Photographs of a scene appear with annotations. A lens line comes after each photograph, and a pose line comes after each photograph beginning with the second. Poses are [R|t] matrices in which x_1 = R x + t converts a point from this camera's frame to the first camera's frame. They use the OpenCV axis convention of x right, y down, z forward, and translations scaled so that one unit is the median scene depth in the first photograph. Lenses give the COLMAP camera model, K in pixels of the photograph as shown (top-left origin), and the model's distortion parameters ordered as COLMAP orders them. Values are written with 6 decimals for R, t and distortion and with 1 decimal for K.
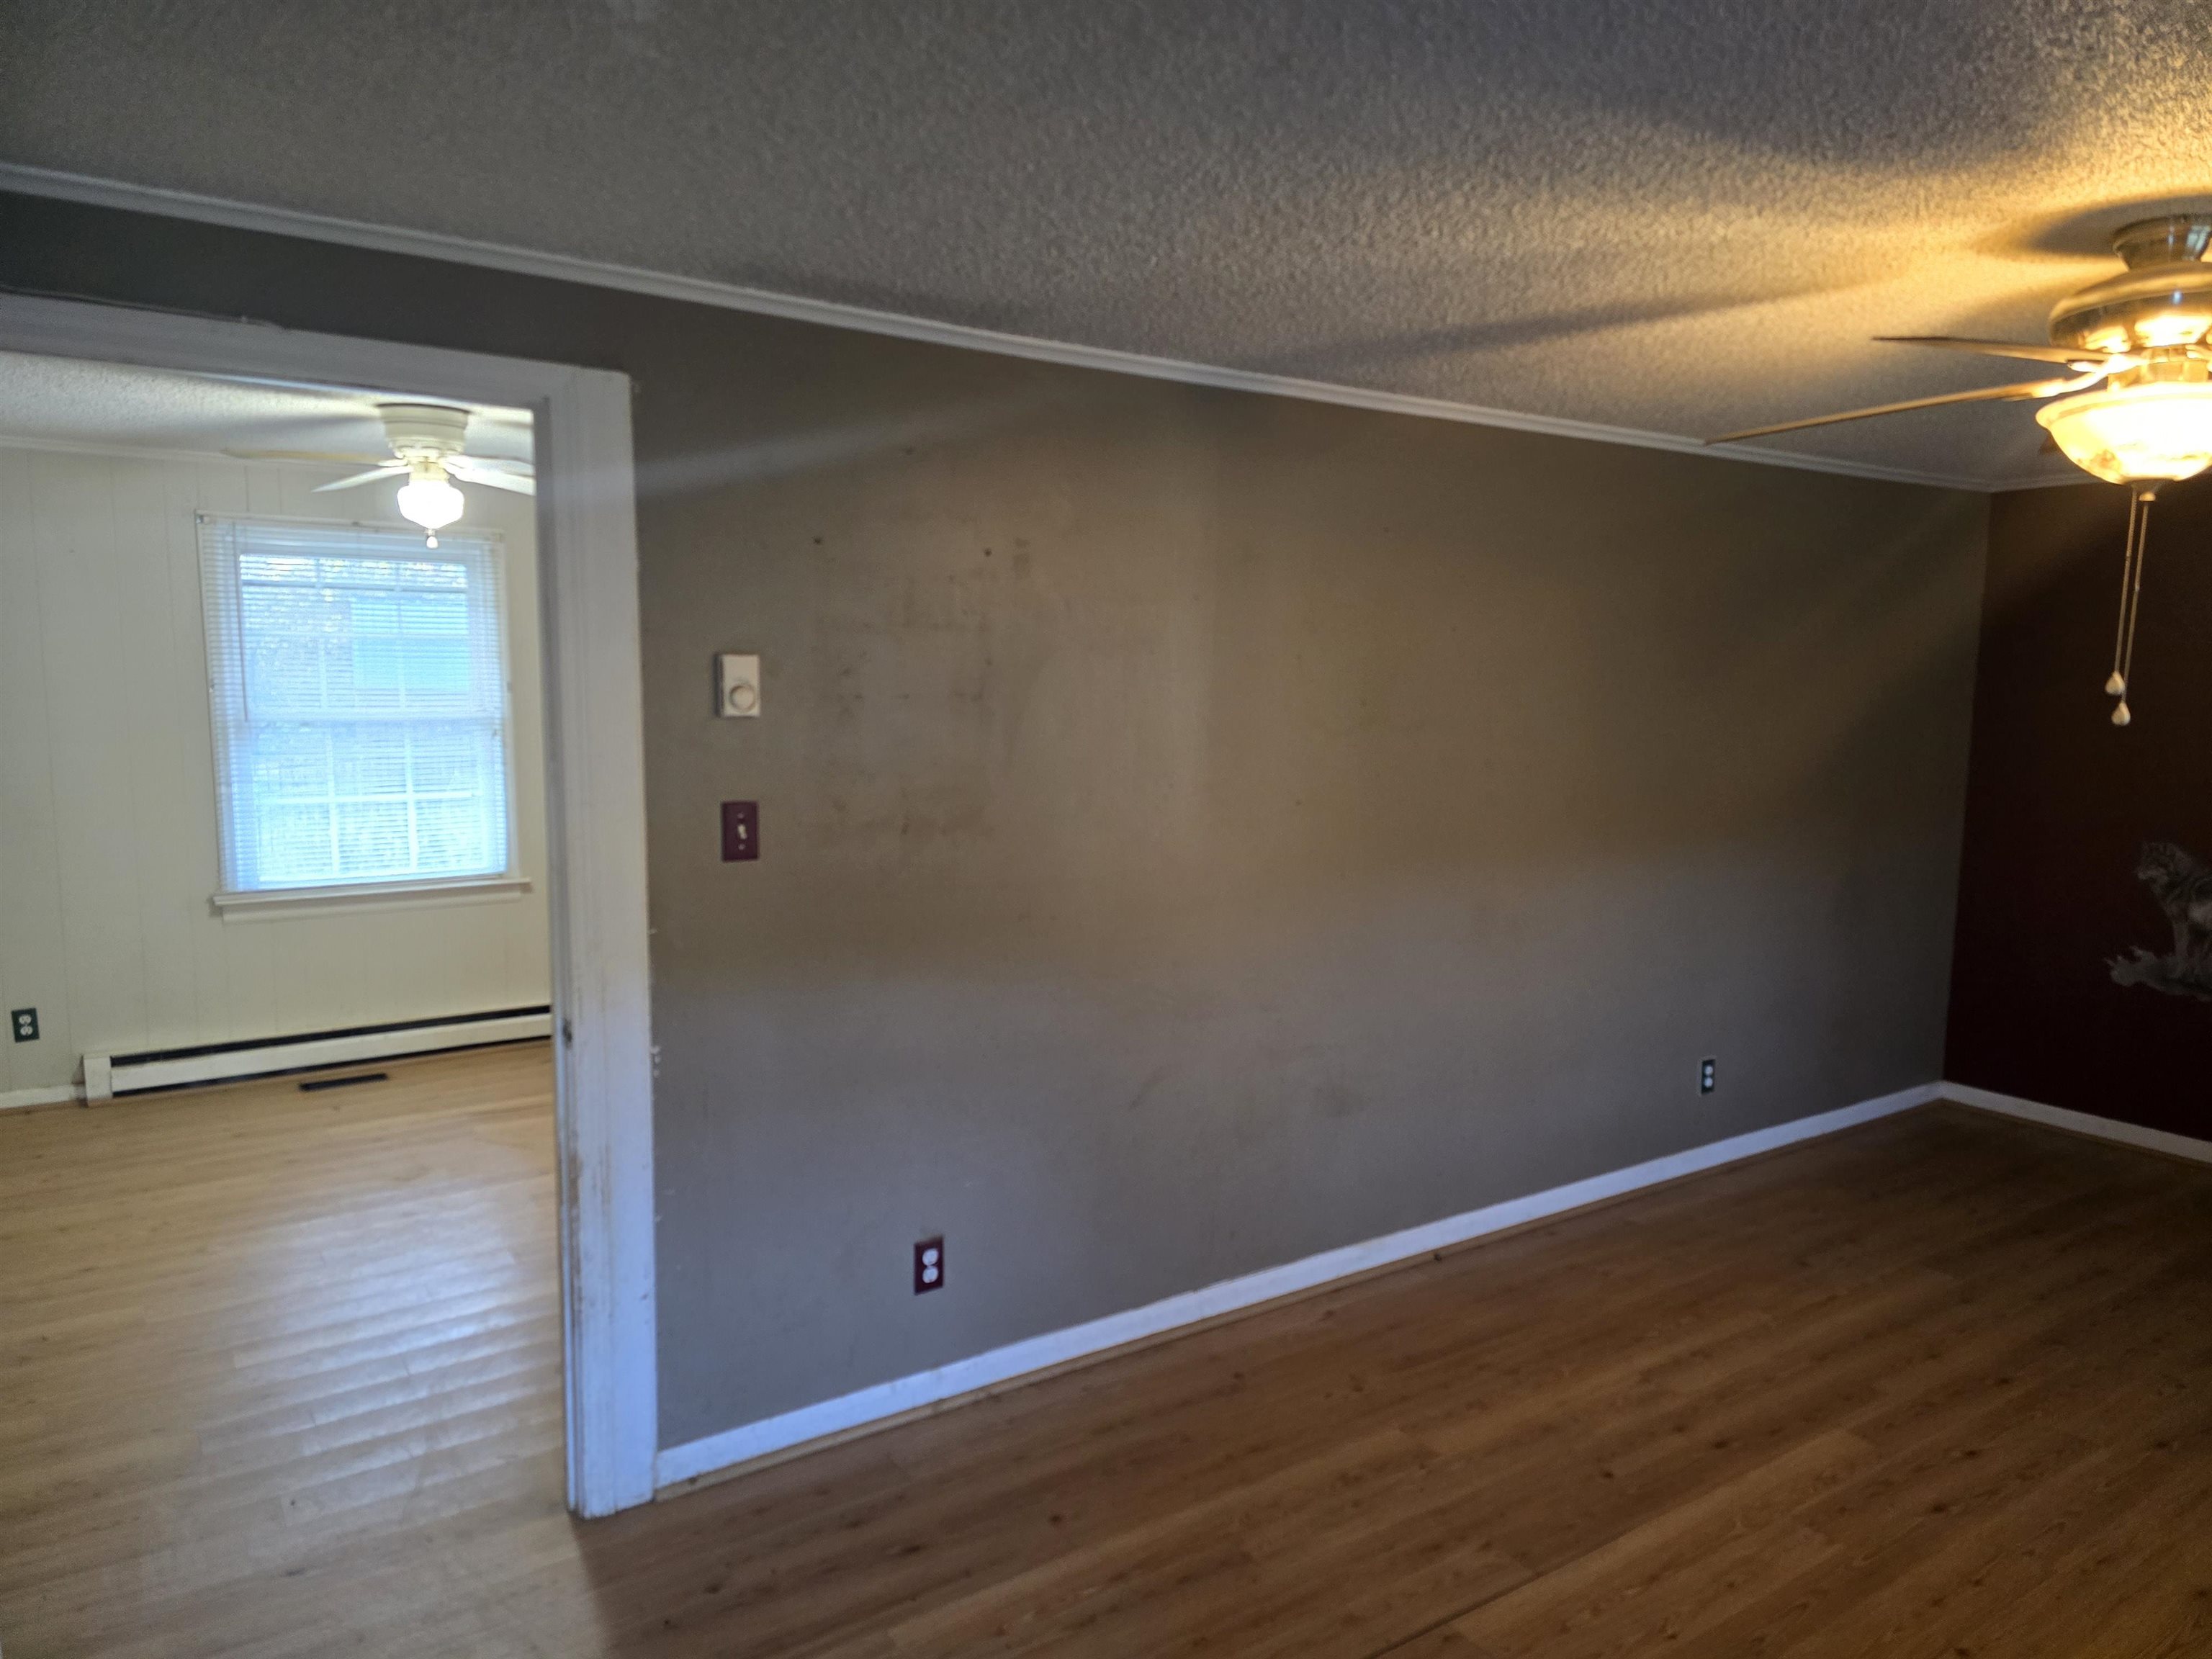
lens RADIAL K [[1469.0, 0, 1096.4], [0, 1469.0, 848.3], [0, 0, 1]] dist [0.093782, -0.074340]
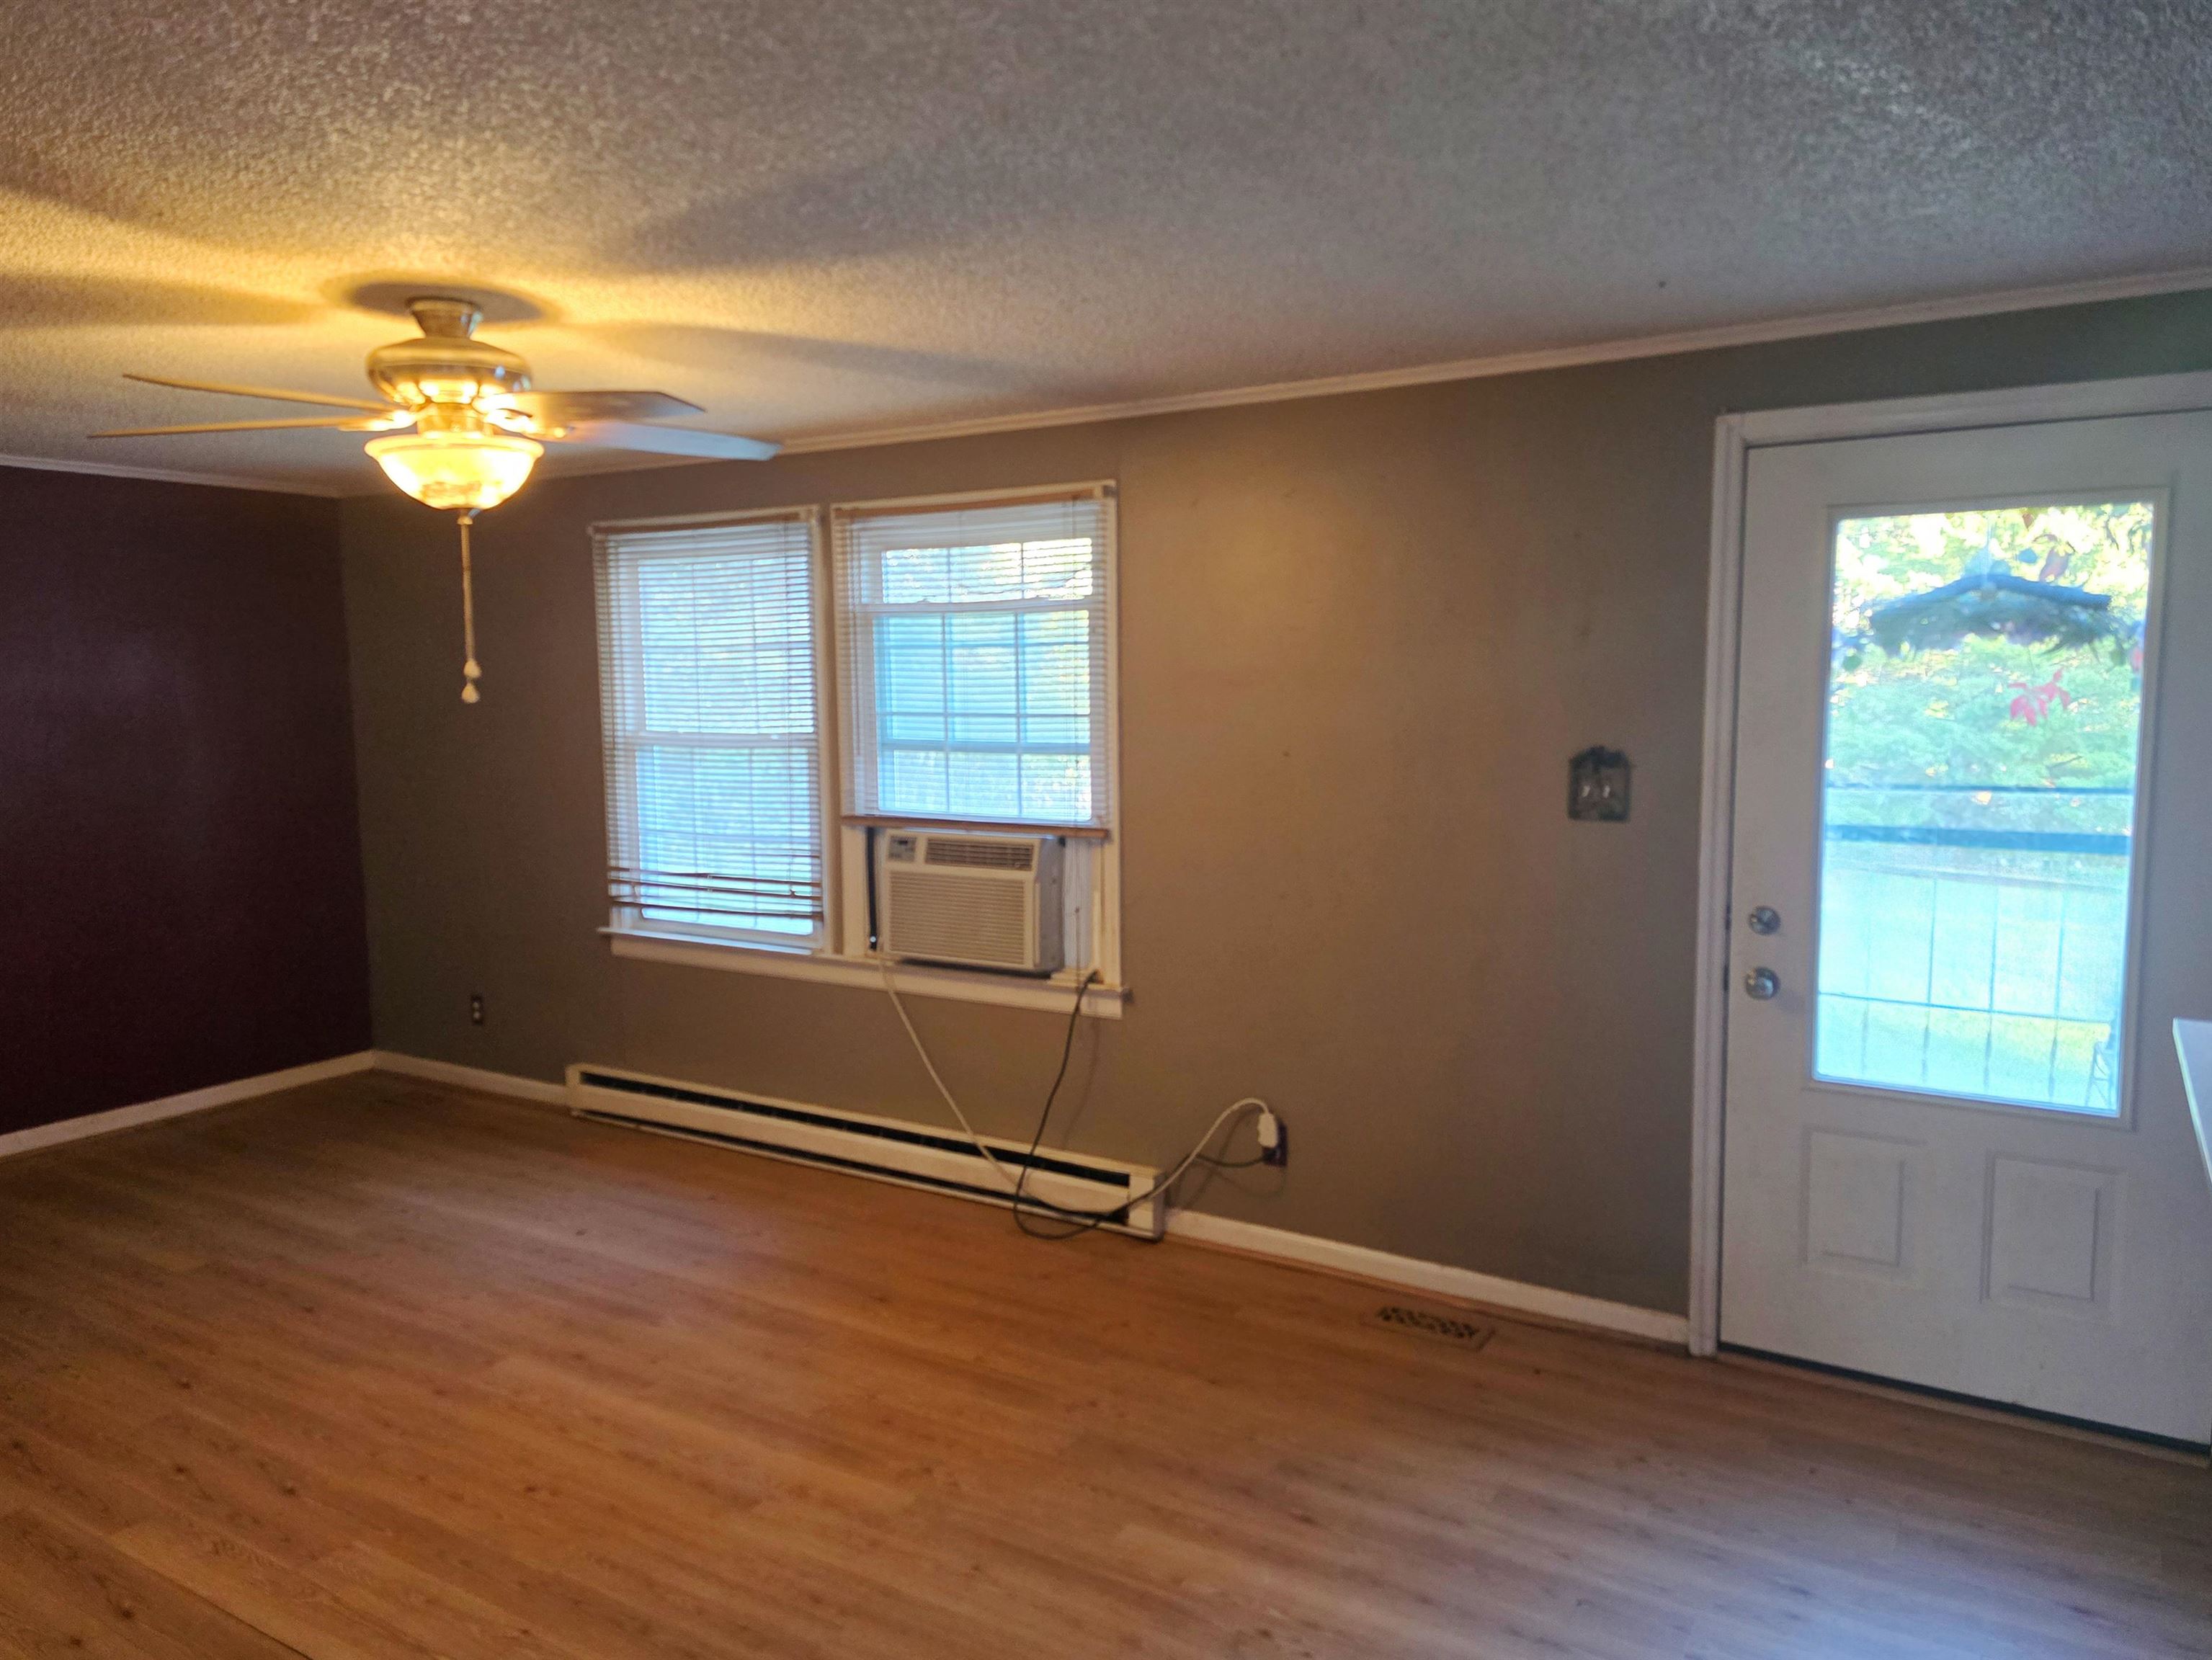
lens RADIAL K [[1540.3, 0, 1126.5], [0, 1540.3, 811.6], [0, 0, 1]] dist [0.089826, -0.082264]
pose [[-0.408774, -0.095234, 0.907653, -0.610747], [0.114530, 0.981325, 0.154544, -0.112931], [-0.905421, 0.167127, -0.390233, 0.863761]]
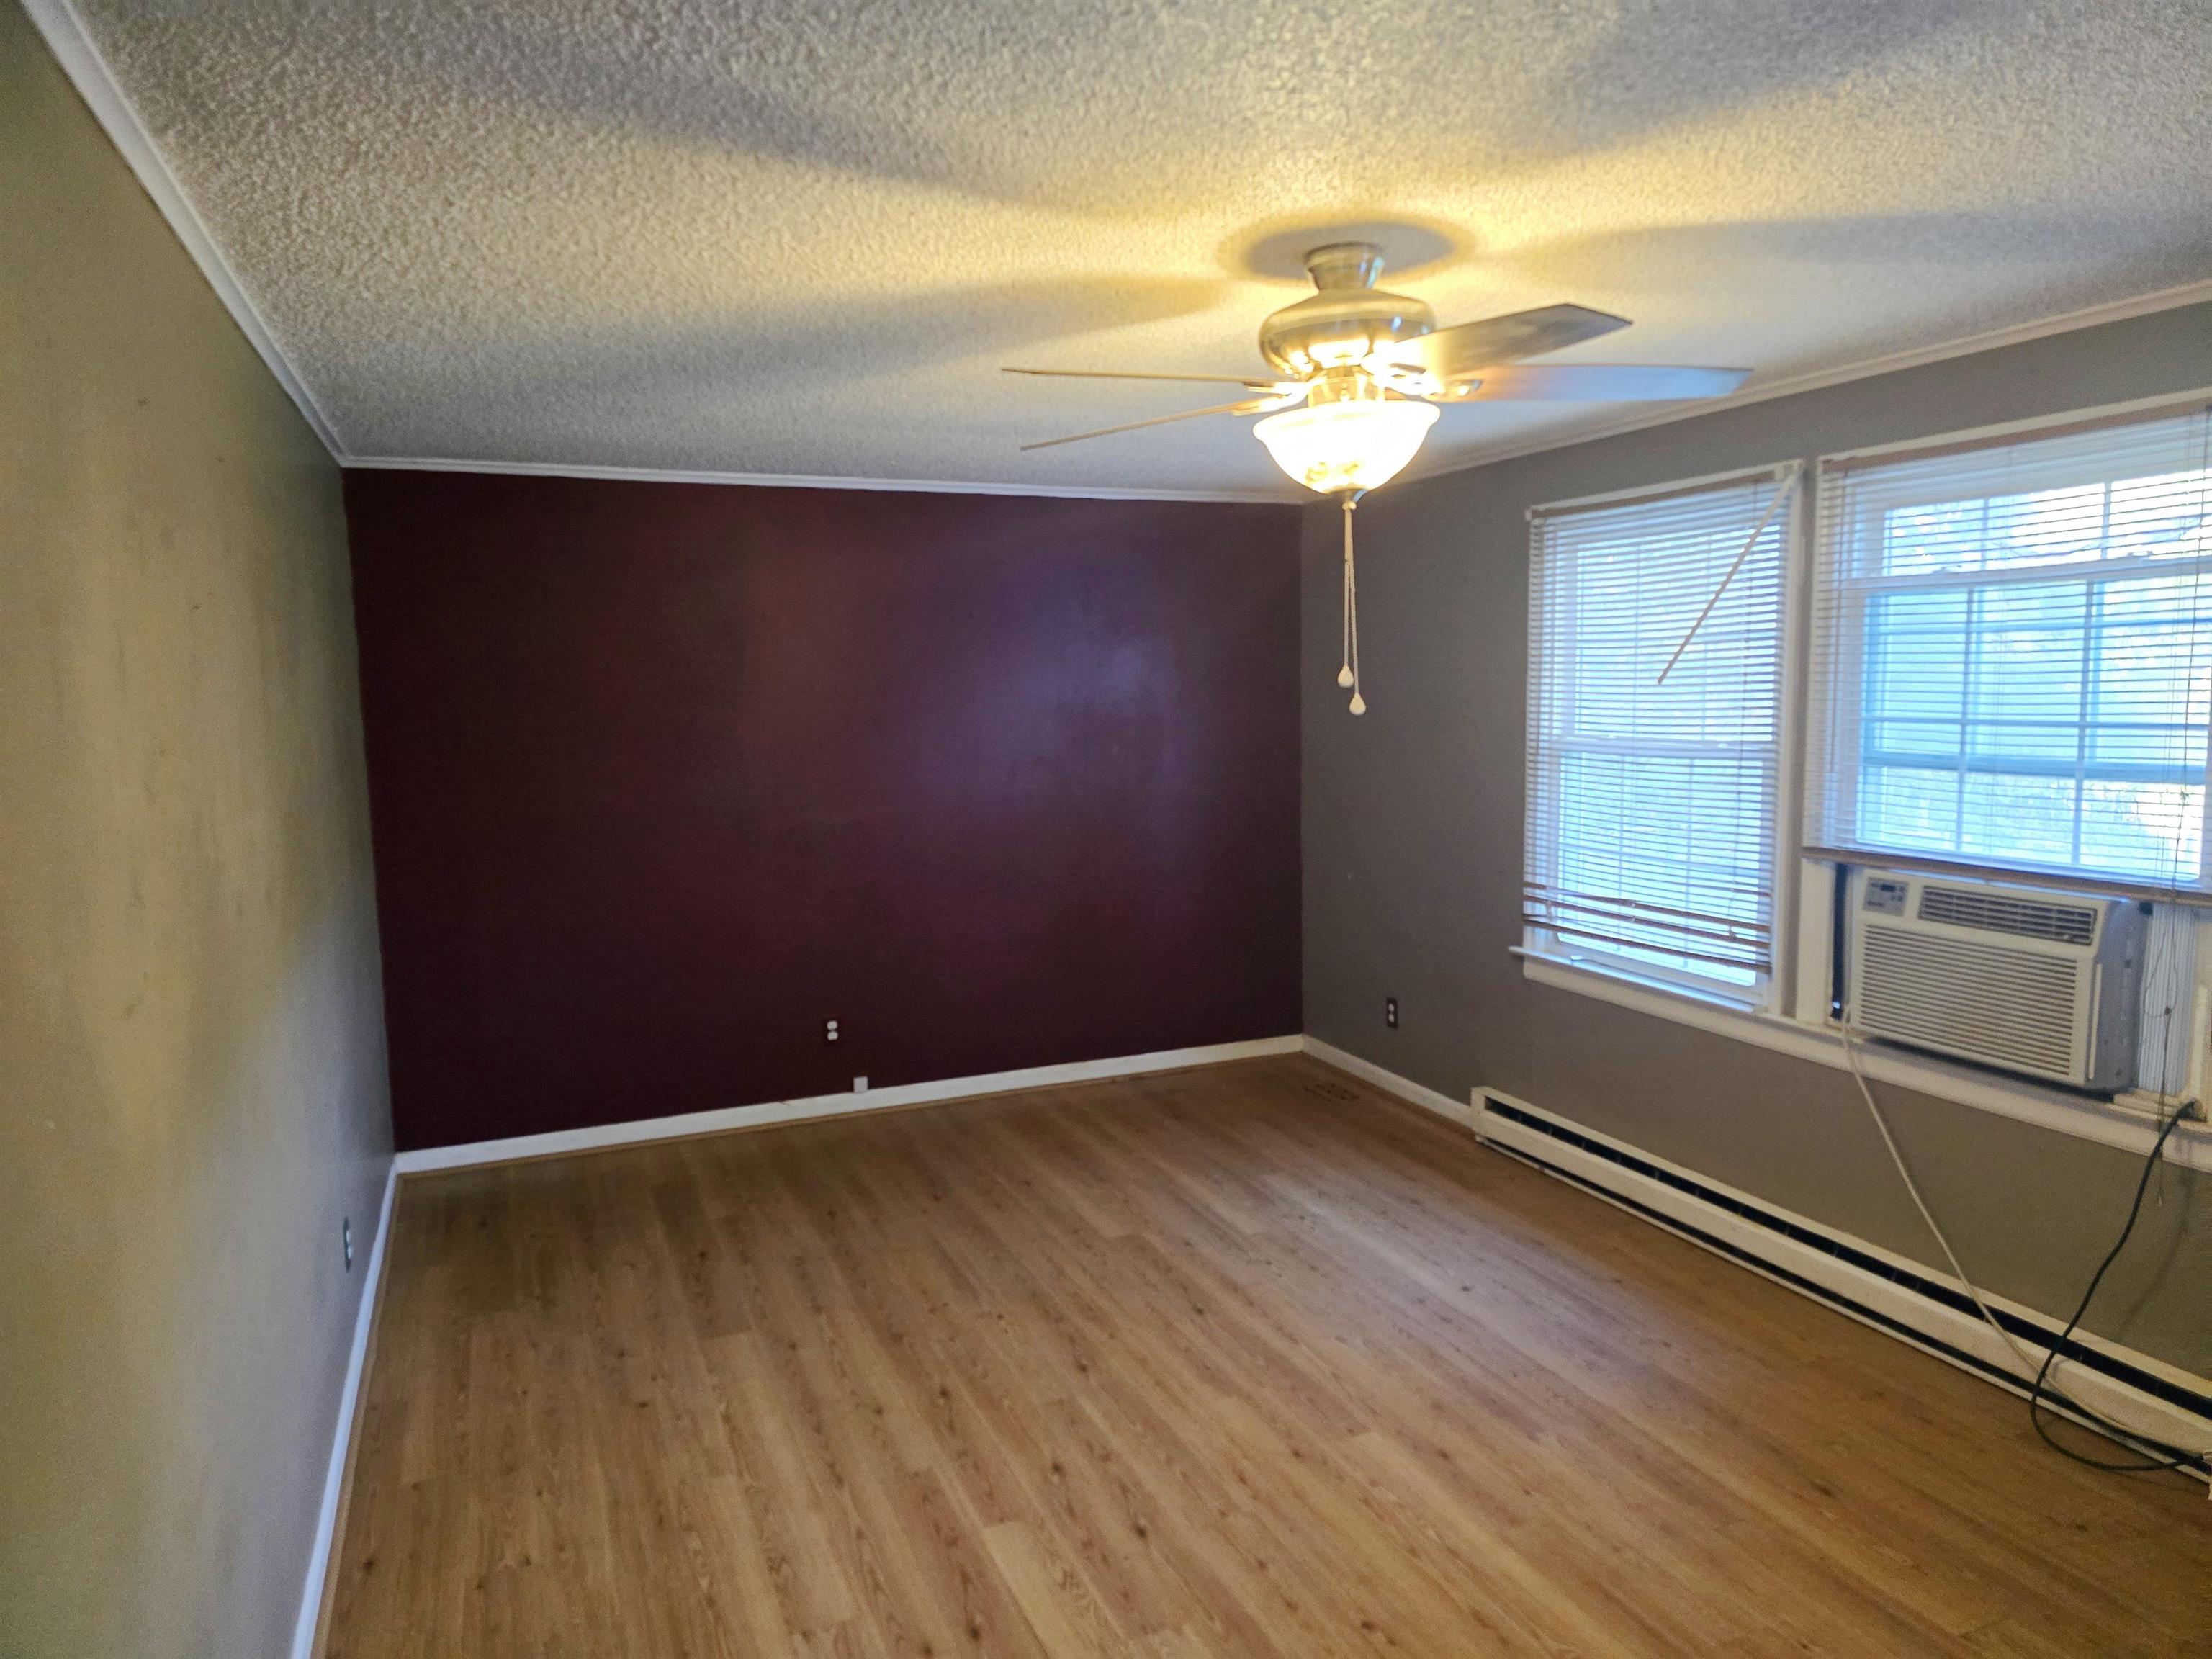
lens RADIAL K [[1474.5, 0, 1115.1], [0, 1474.5, 840.5], [0, 0, 1]] dist [0.083169, -0.067973]
pose [[0.198447, -0.129960, 0.971457, -0.339083], [0.140318, 0.984727, 0.103071, -0.108369], [-0.970015, 0.115859, 0.213652, 0.790241]]
